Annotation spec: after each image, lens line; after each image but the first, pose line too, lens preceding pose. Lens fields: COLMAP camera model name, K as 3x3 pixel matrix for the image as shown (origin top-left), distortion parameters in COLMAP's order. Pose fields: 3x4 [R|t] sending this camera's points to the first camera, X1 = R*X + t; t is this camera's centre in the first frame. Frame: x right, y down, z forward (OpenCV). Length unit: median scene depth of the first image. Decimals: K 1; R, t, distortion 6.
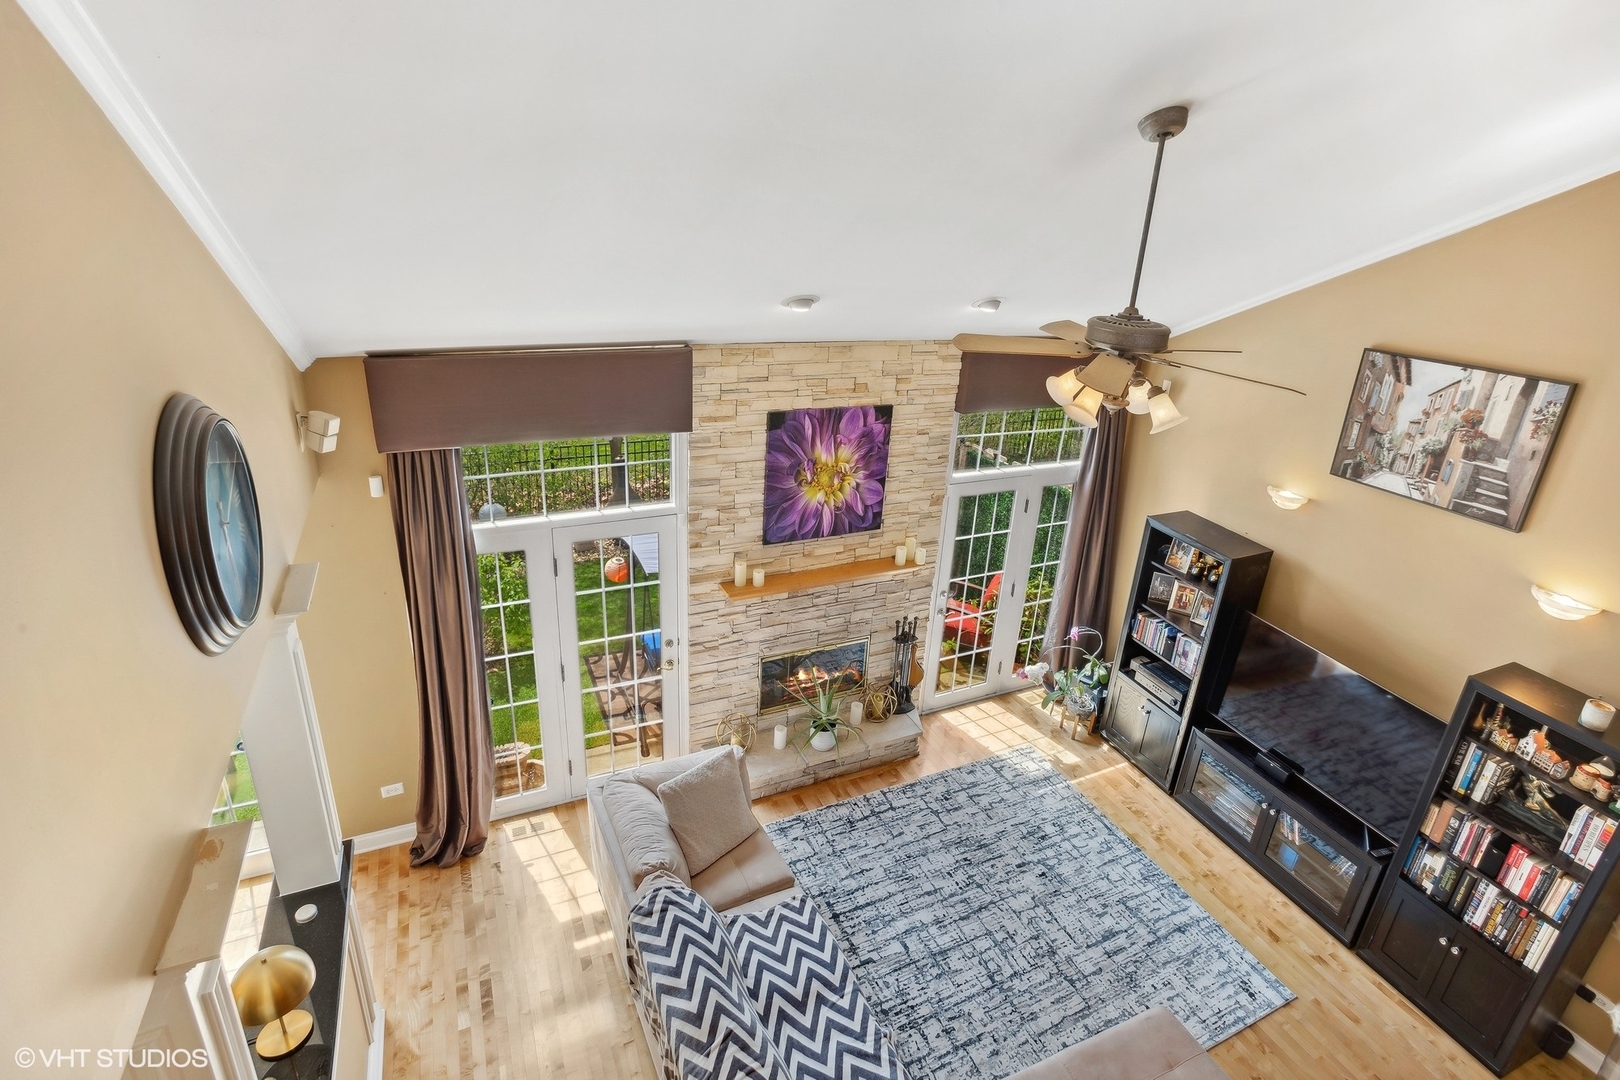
lens RADIAL K [[794.3, 0, 860.5], [0, 794.3, 517.2], [0, 0, 1]] dist [-0.064369, 0.042964]
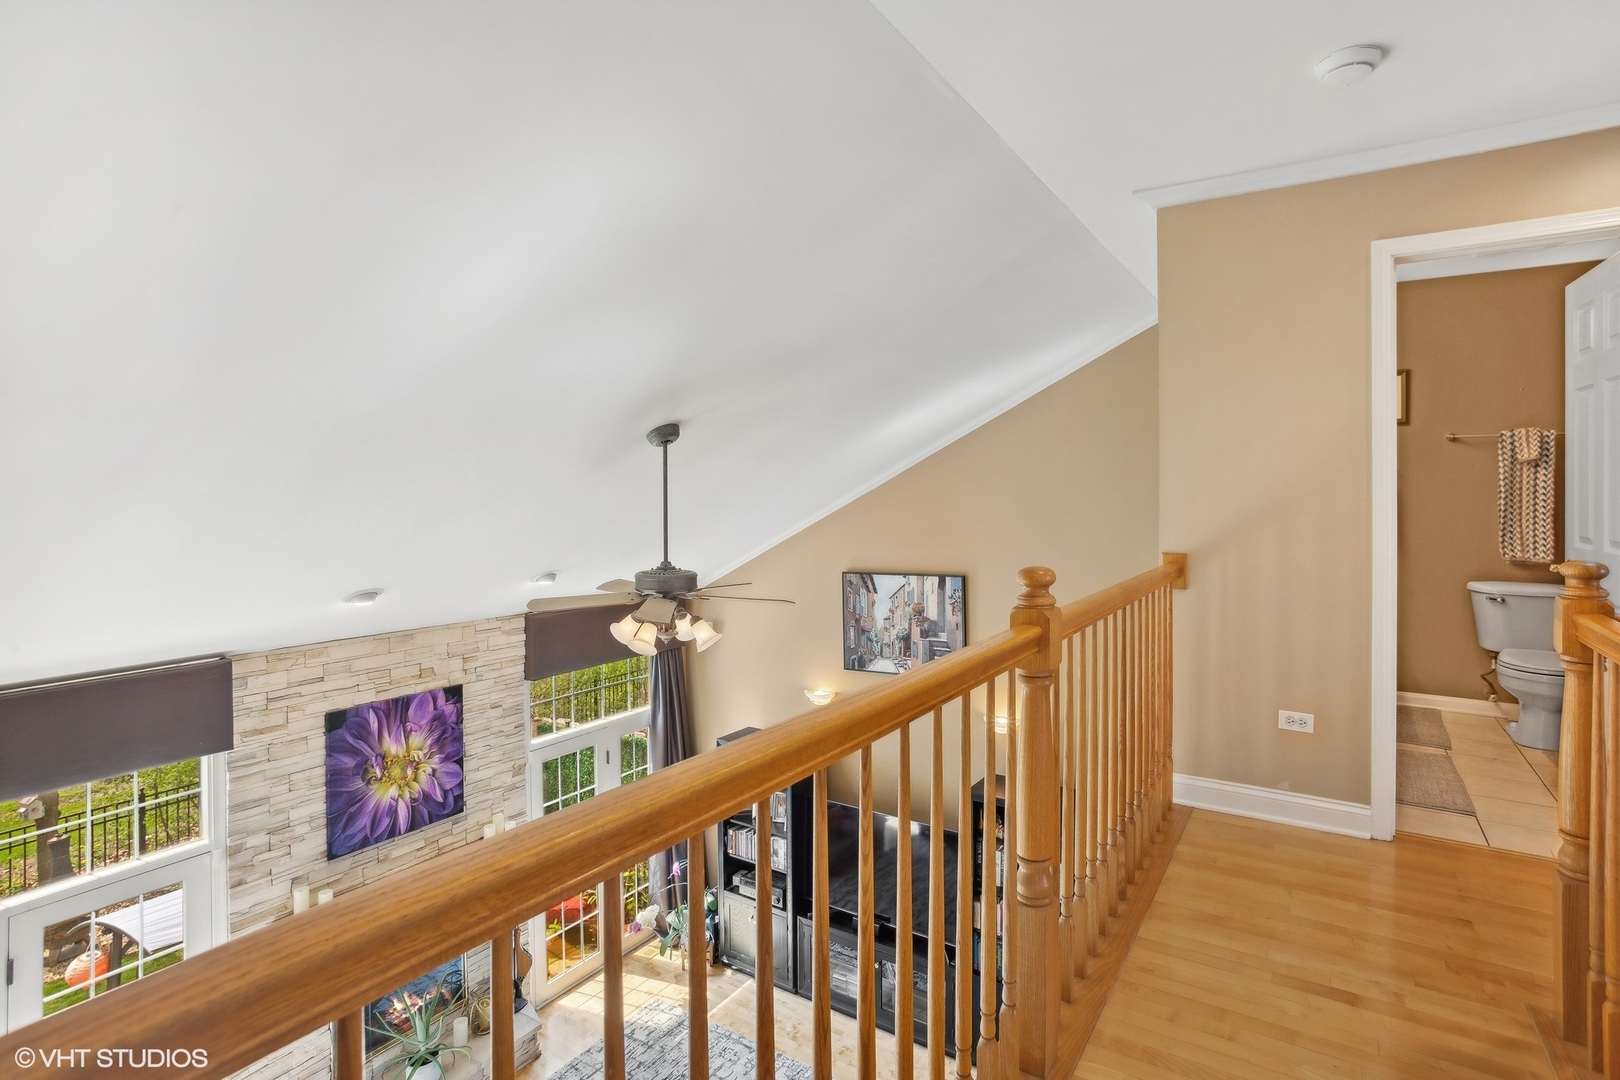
lens RADIAL K [[794.3, 0, 860.5], [0, 794.3, 517.2], [0, 0, 1]] dist [-0.064369, 0.042964]
pose [[0.840718, -0.085952, 0.534608, -0.049939], [0.257845, 0.931741, -0.255683, 0.051803], [-0.476140, 0.352804, 0.805494, -0.150761]]
